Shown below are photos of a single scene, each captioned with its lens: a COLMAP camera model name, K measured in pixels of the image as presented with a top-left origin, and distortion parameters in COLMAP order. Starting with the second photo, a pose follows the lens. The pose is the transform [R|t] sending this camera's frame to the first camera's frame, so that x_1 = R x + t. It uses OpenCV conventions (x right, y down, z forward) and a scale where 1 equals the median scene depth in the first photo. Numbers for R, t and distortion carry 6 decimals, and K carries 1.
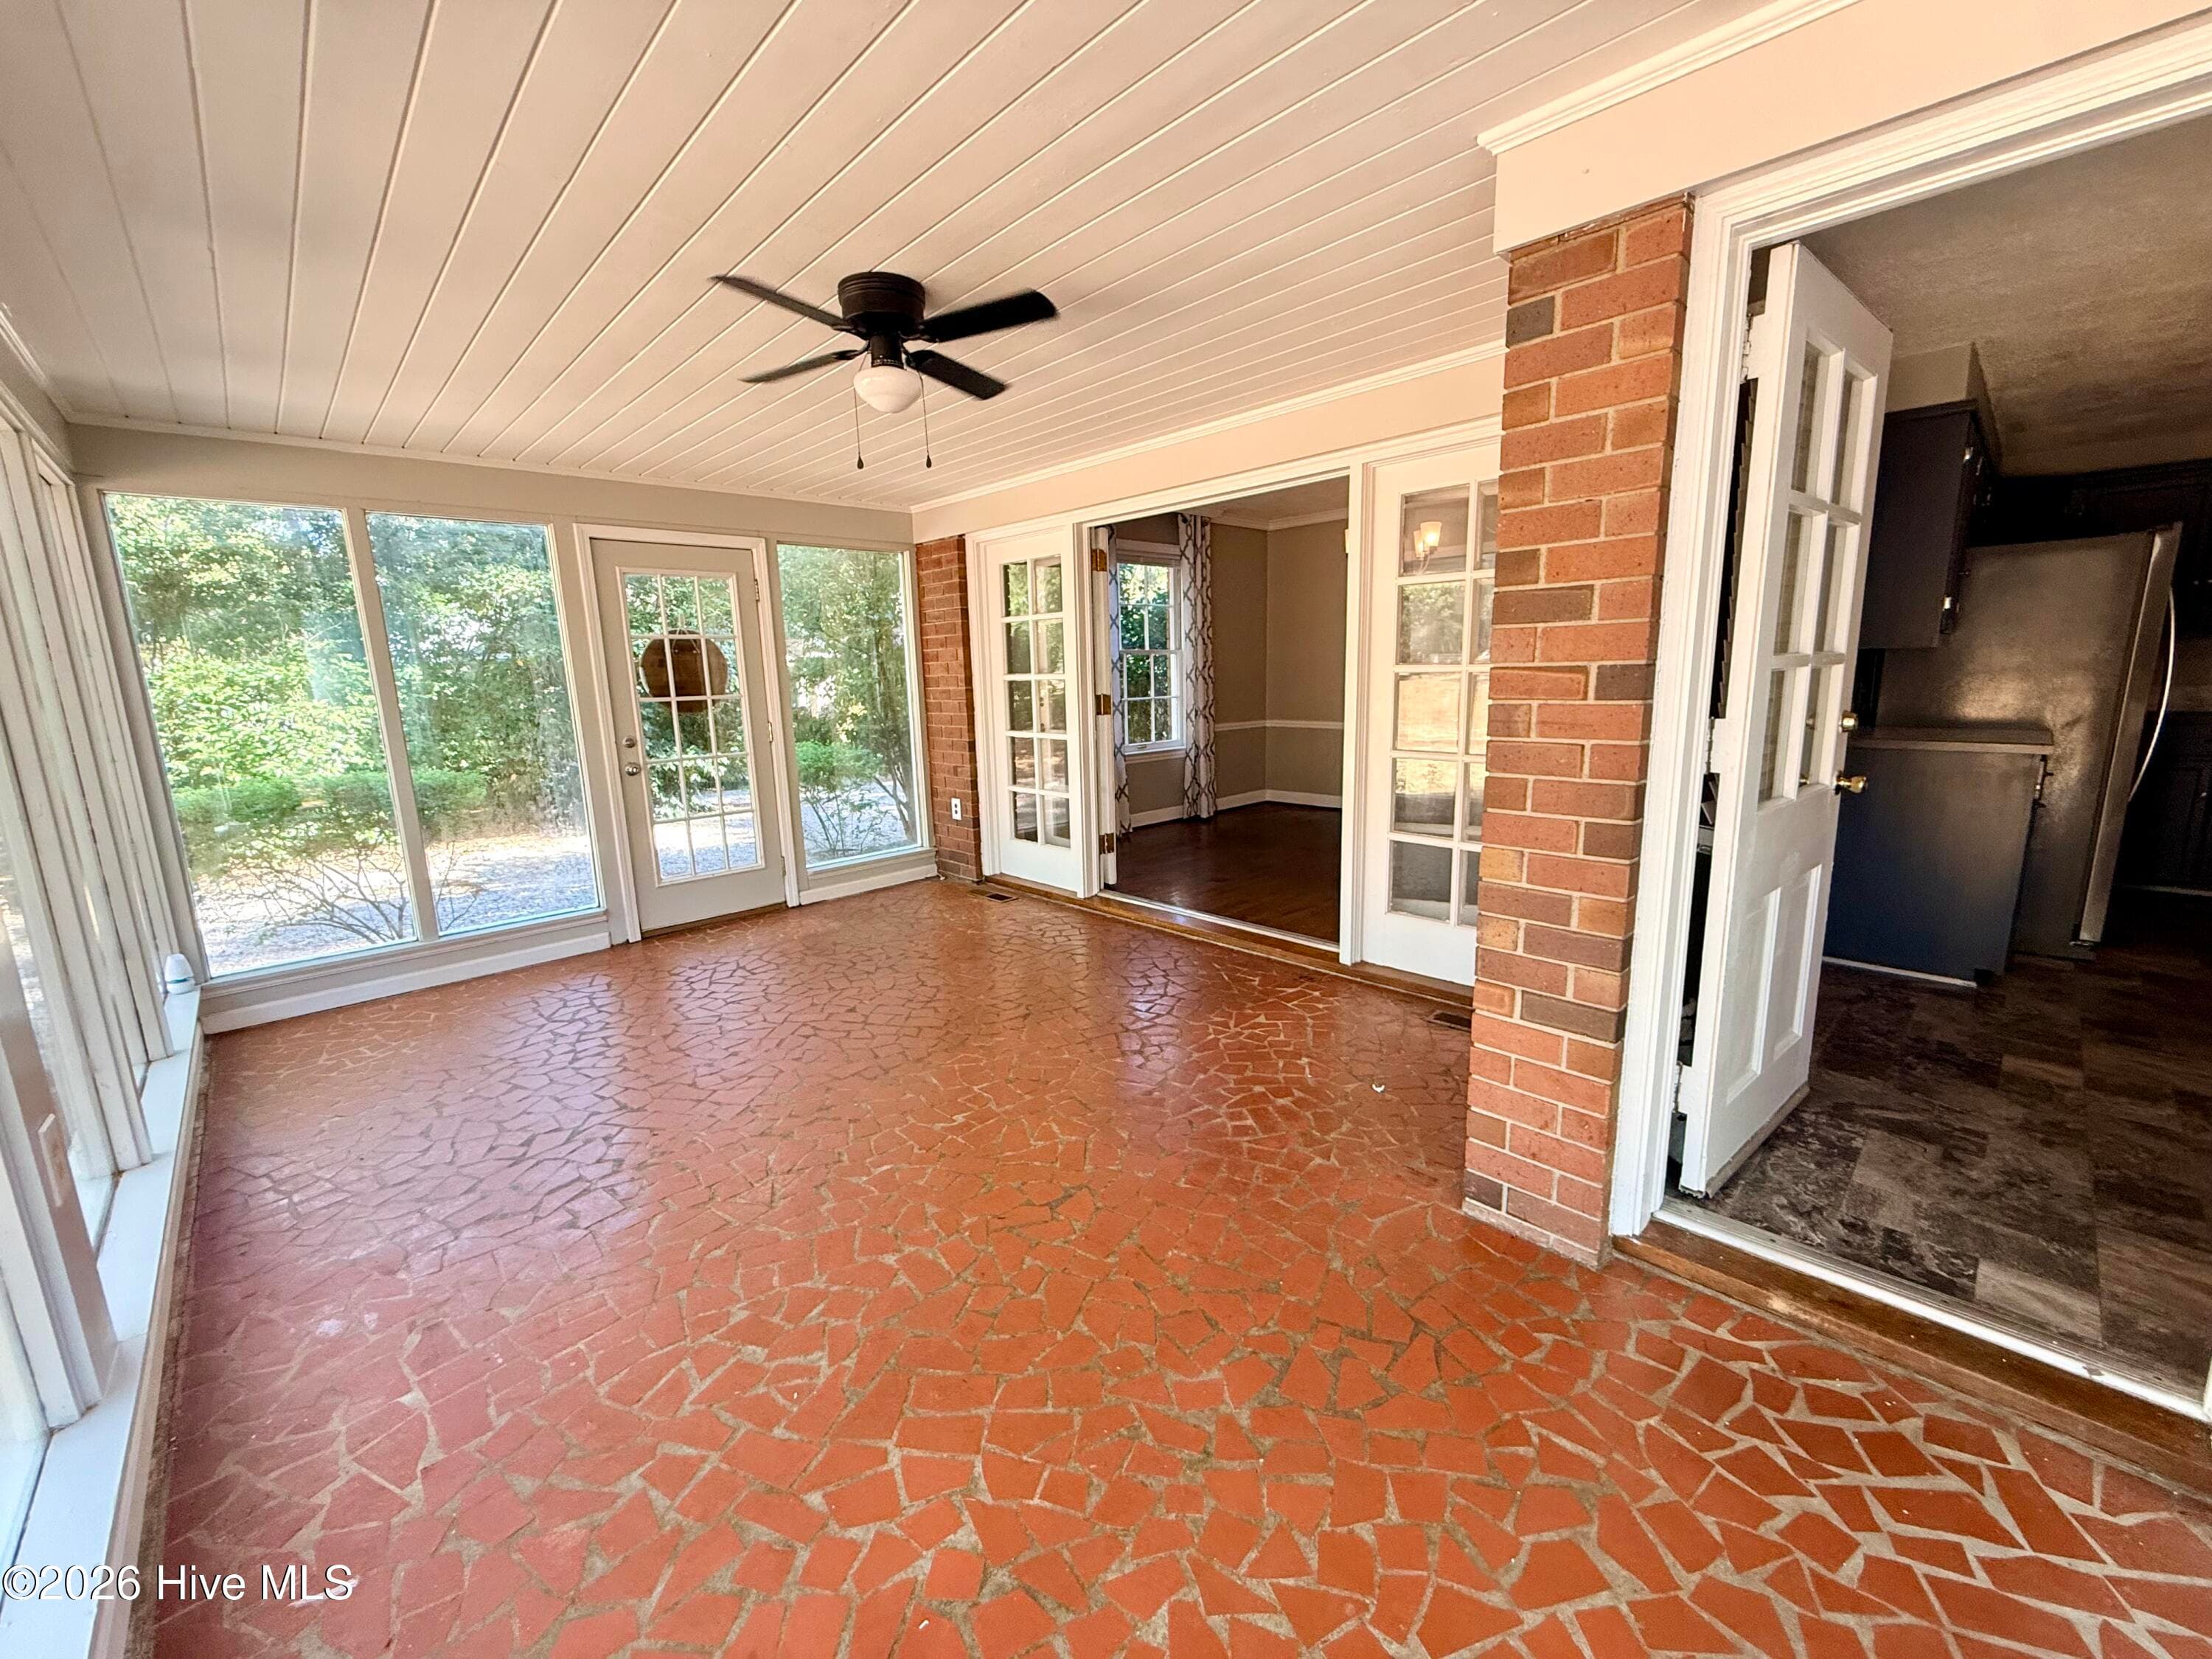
lens RADIAL K [[882.1, 0, 1098.4], [0, 882.1, 832.1], [0, 0, 1]] dist [0.000896, 0.000080]
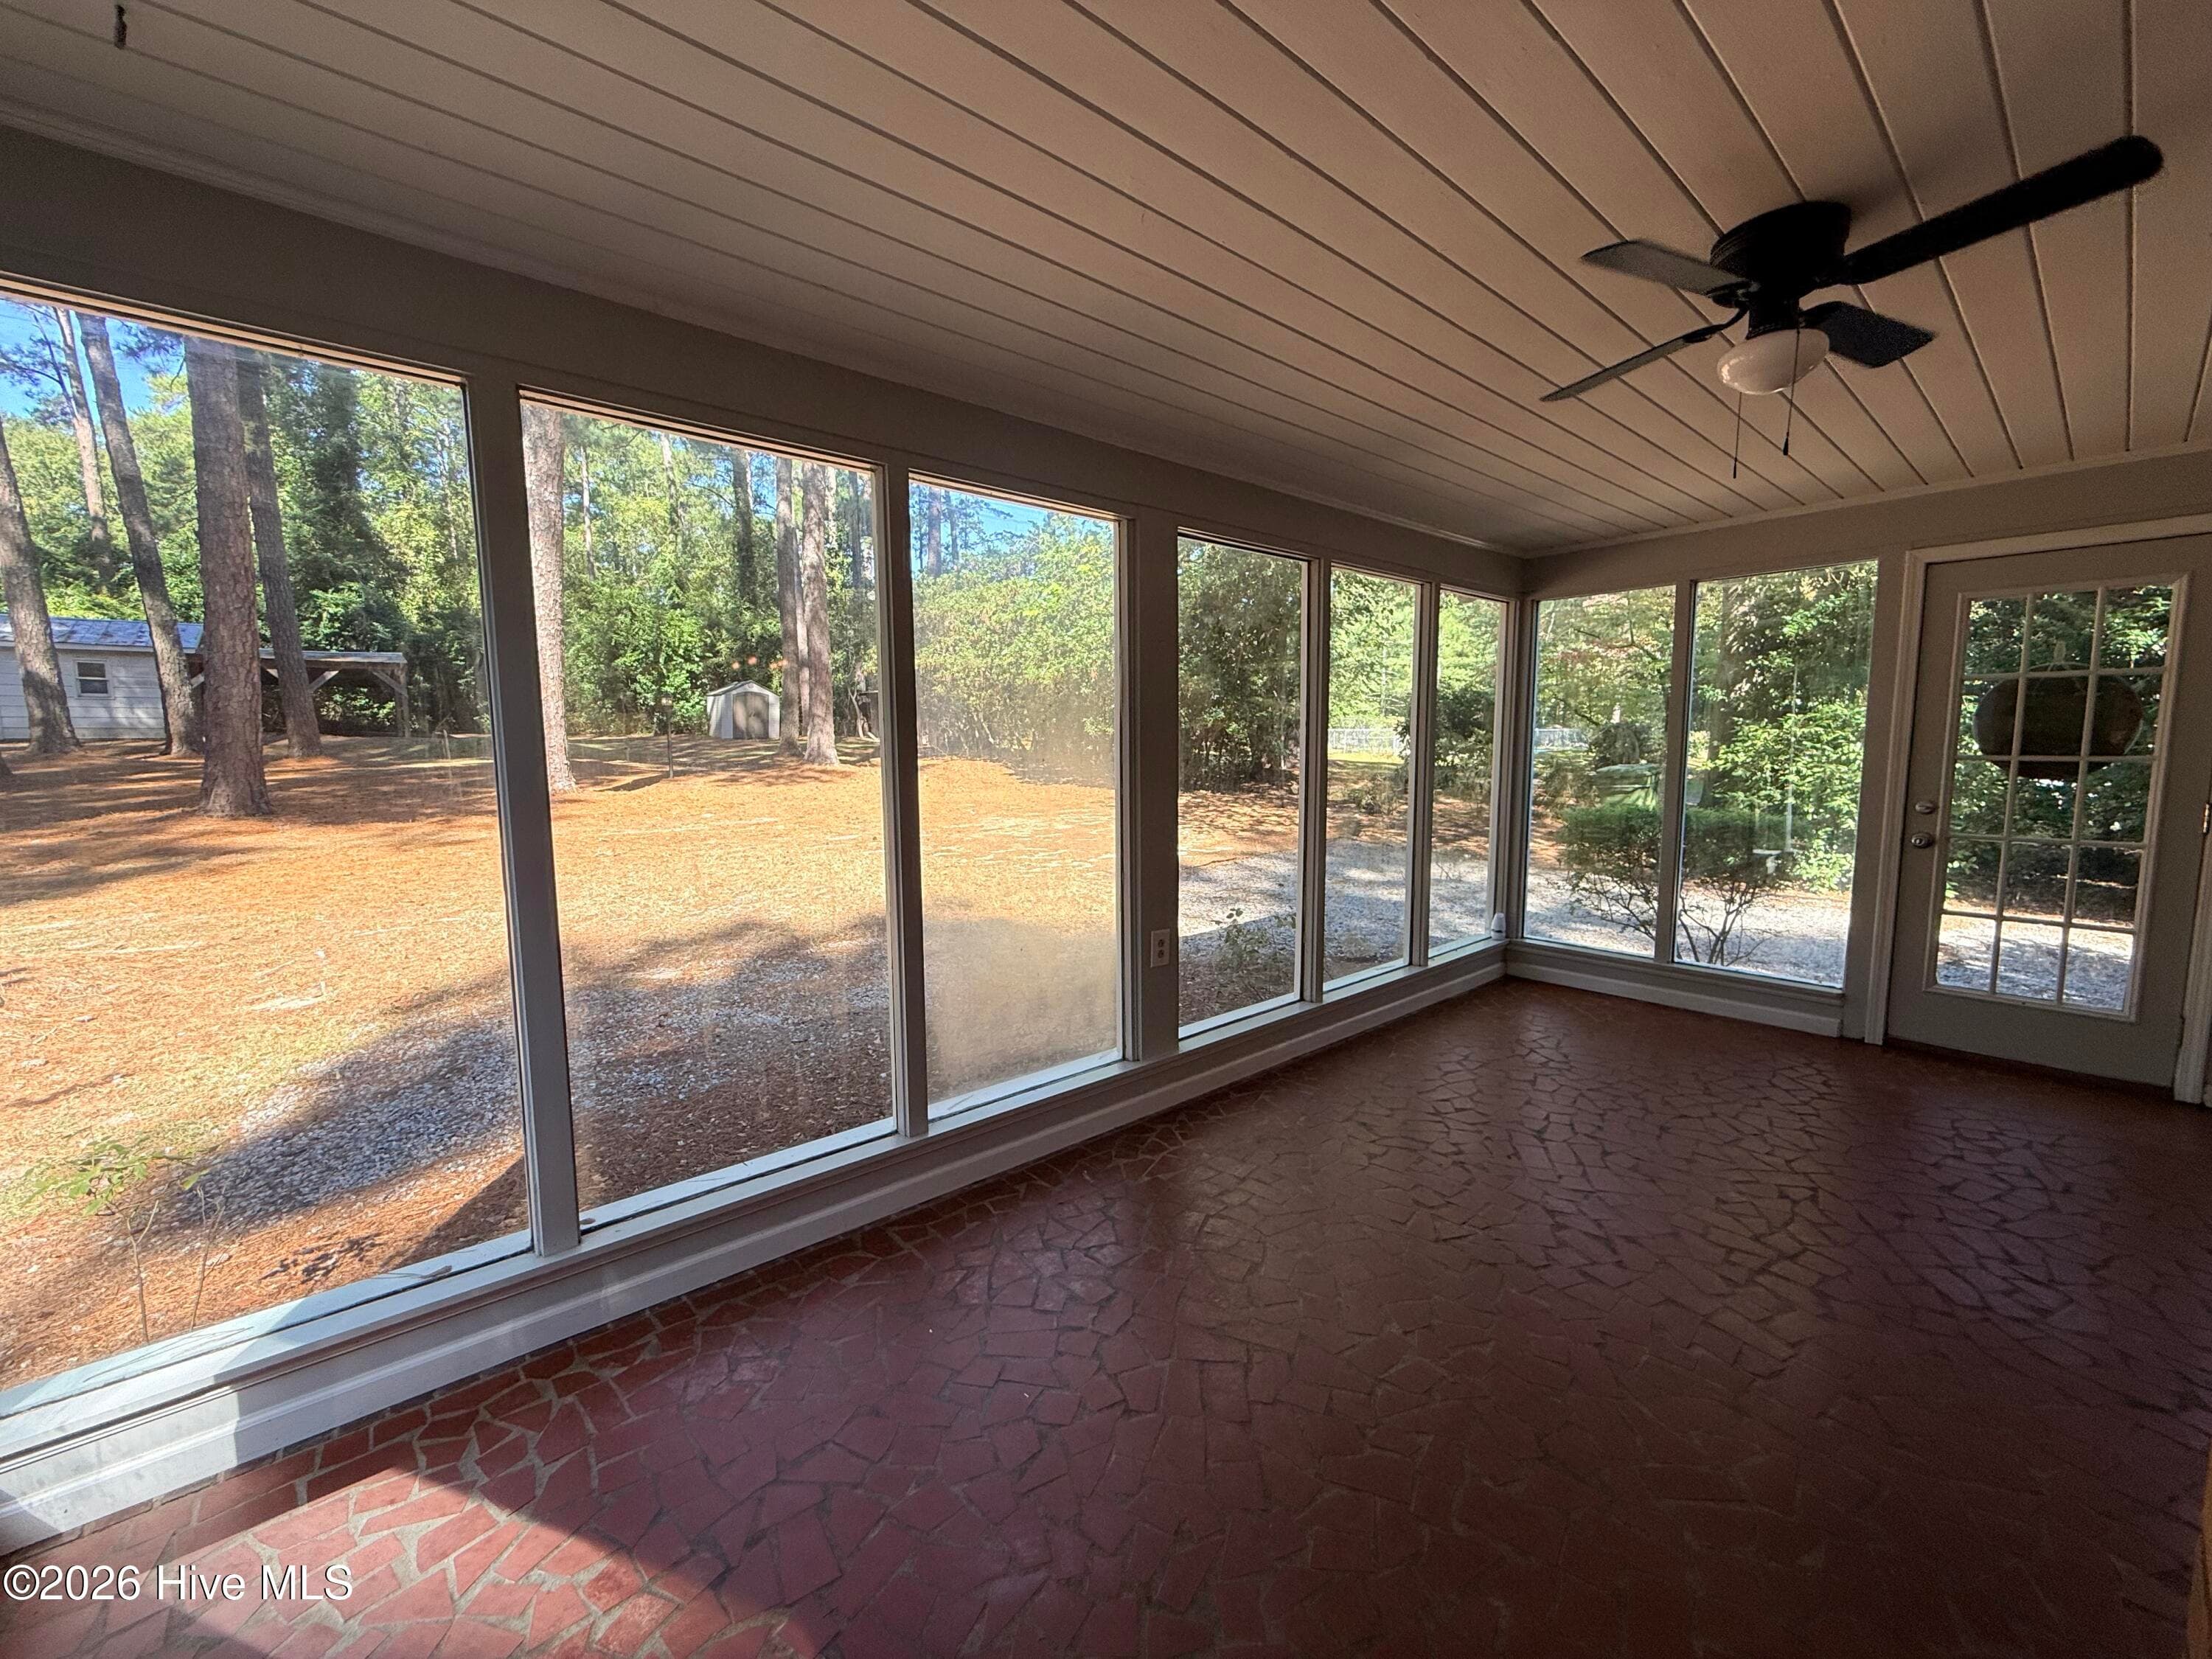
lens RADIAL K [[882.1, 0, 1098.4], [0, 882.1, 832.1], [0, 0, 1]] dist [0.000896, 0.000080]
pose [[-0.042099, 0.136780, -0.989707, 0.355562], [-0.170400, 0.975089, 0.142008, -0.075181], [0.984475, 0.174624, -0.017743, 0.304839]]
